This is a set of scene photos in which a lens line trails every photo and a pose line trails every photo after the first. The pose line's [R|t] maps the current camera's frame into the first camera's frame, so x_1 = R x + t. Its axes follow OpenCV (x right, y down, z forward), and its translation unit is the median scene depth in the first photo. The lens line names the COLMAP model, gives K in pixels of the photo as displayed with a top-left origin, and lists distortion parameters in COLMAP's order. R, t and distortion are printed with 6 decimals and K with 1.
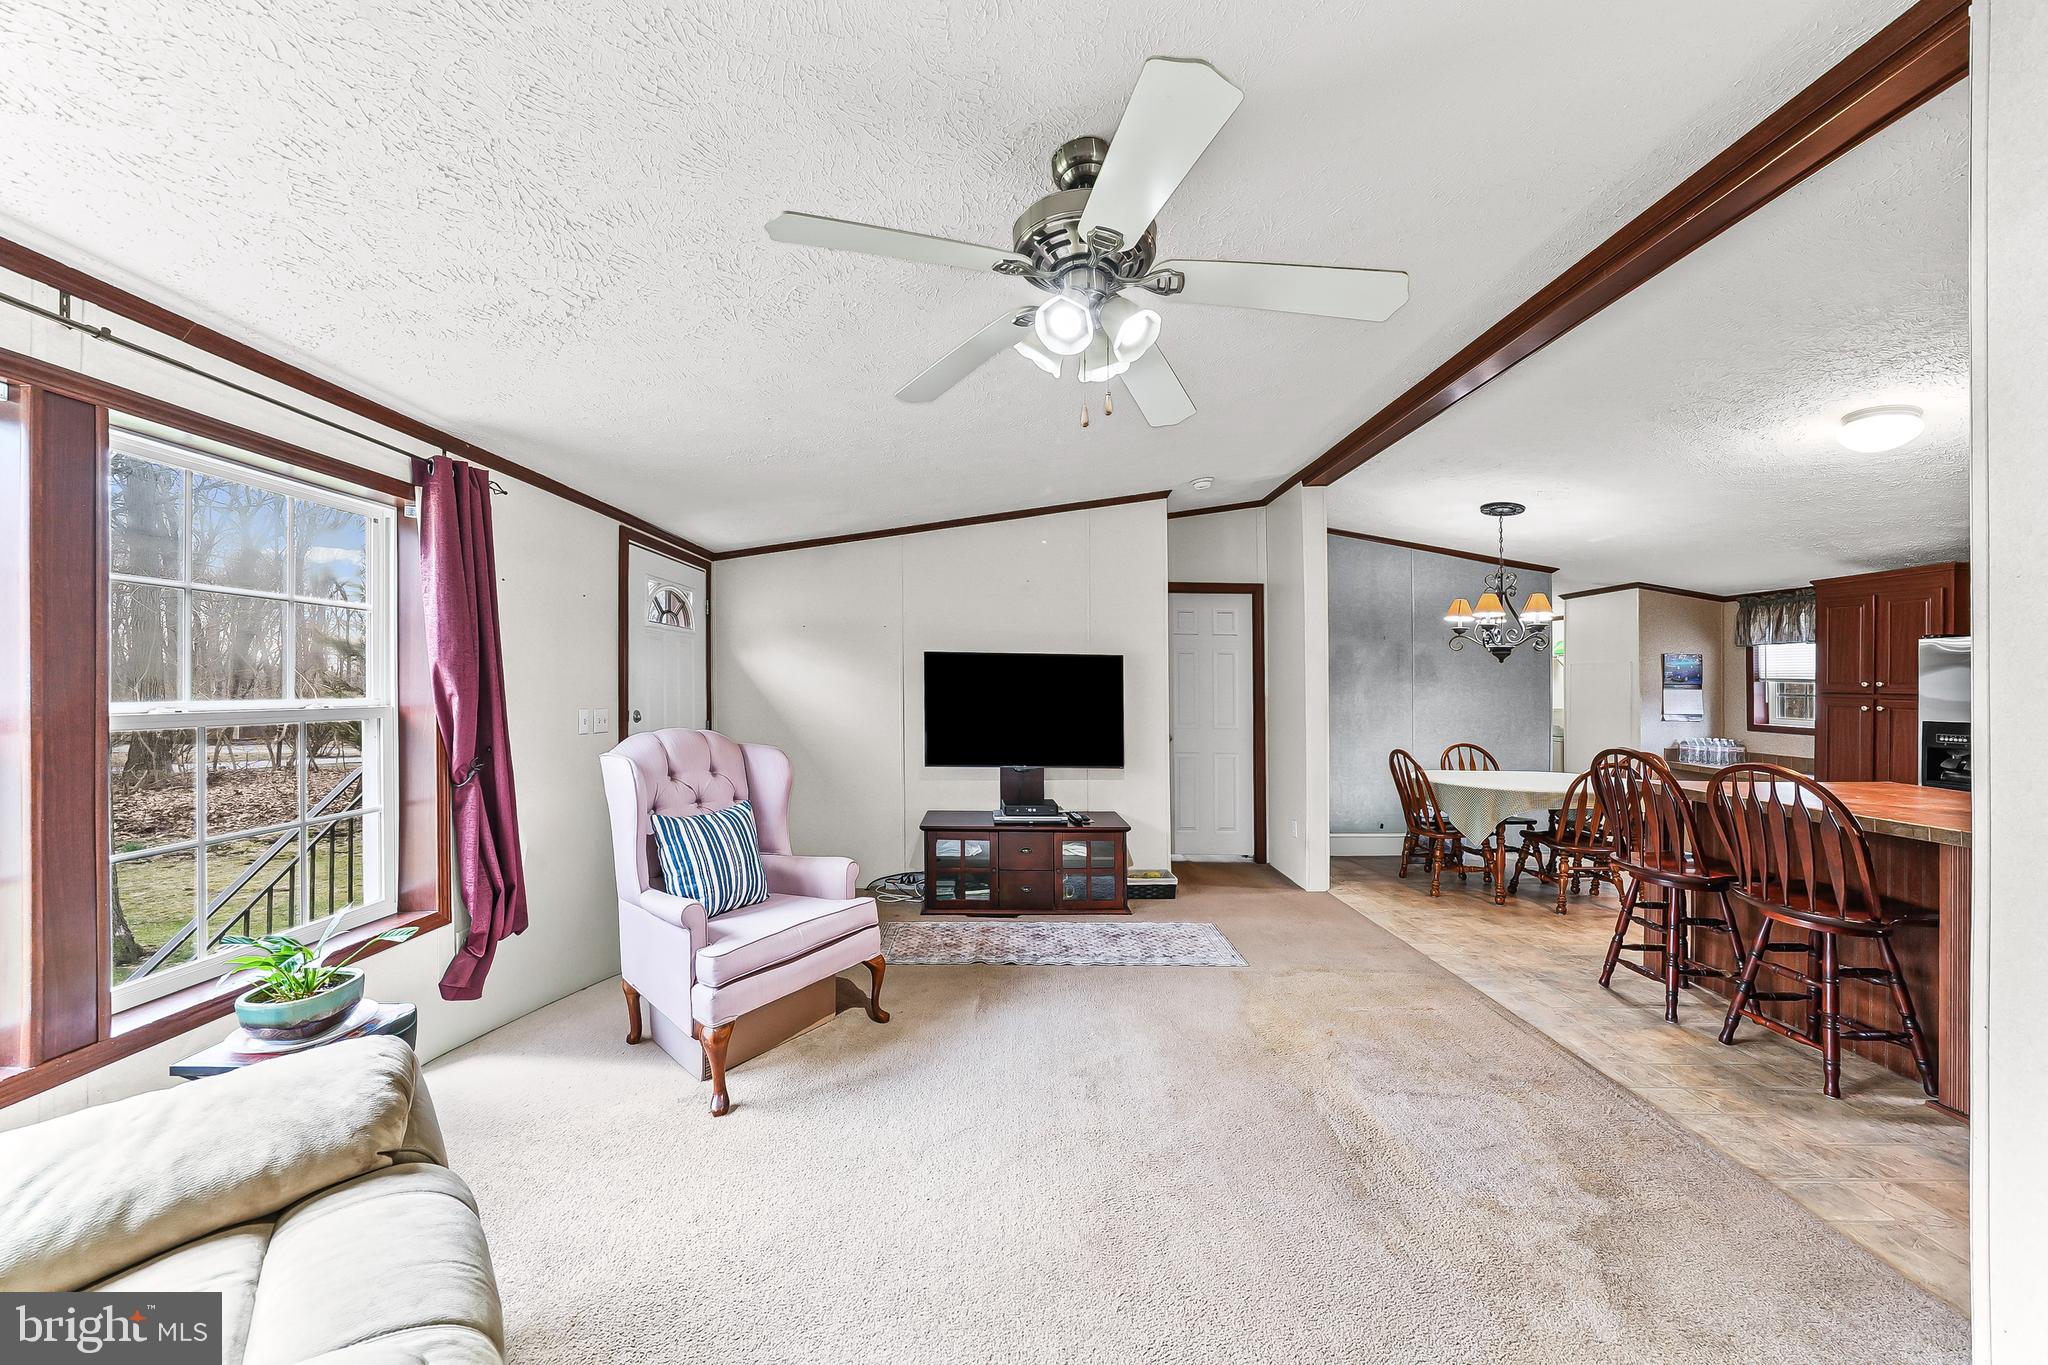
lens RADIAL K [[707.6, 0, 1030.6], [0, 707.6, 693.2], [0, 0, 1]] dist [-0.010633, 0.000210]
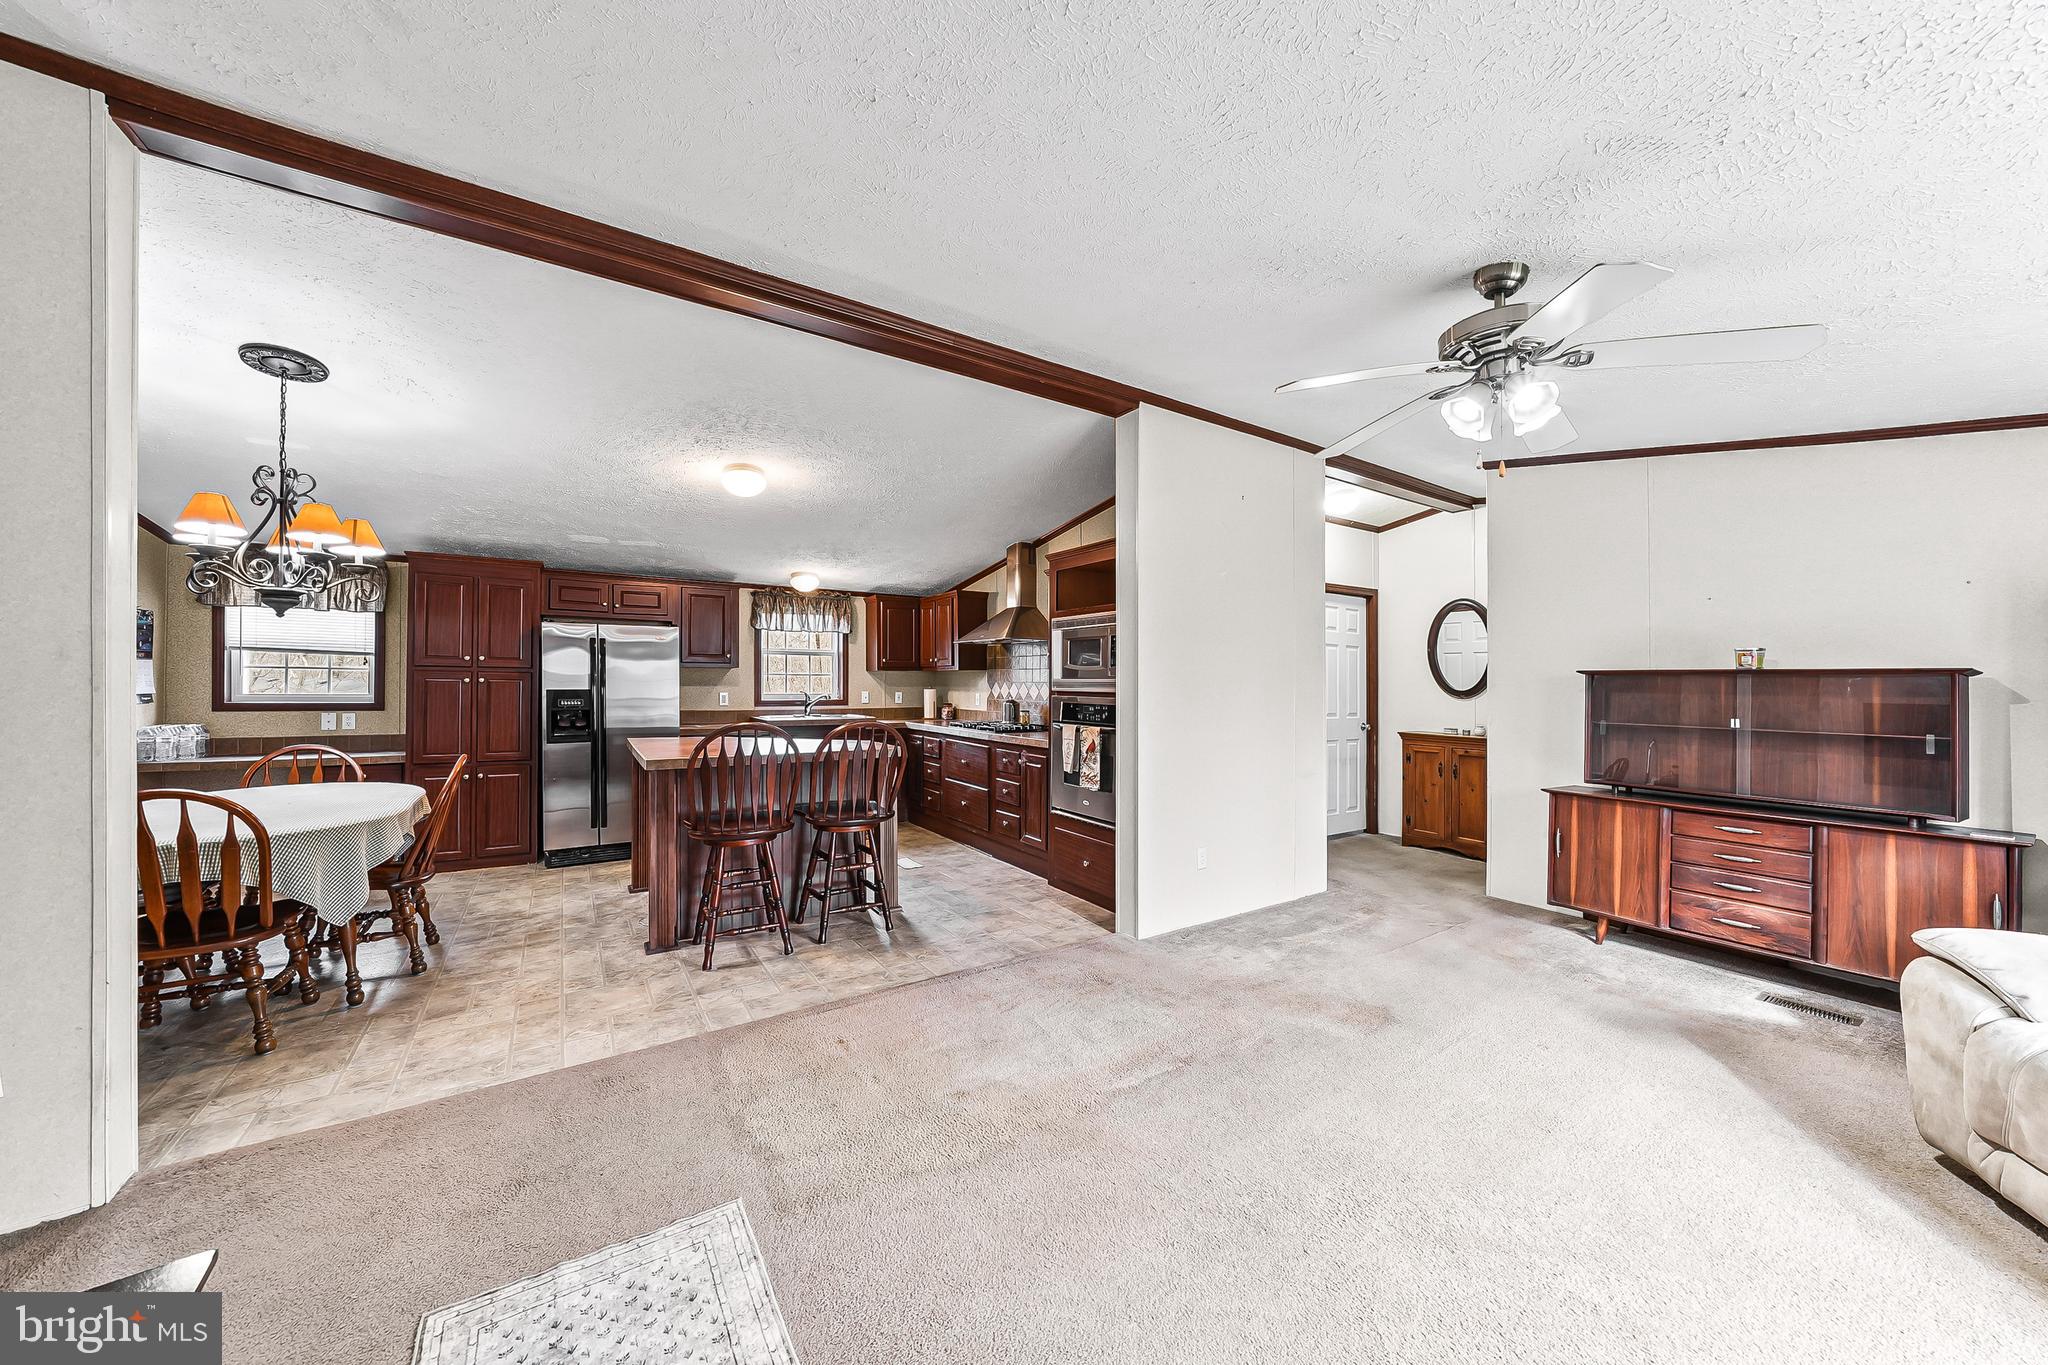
lens RADIAL K [[707.6, 0, 1025.3], [0, 707.6, 655.3], [0, 0, 1]] dist [-0.010633, 0.000210]
pose [[-0.531360, 0.009097, 0.847097, -0.197994], [-0.007537, 0.999852, -0.015465, -0.007082], [-0.847113, -0.014602, -0.531213, 0.889920]]
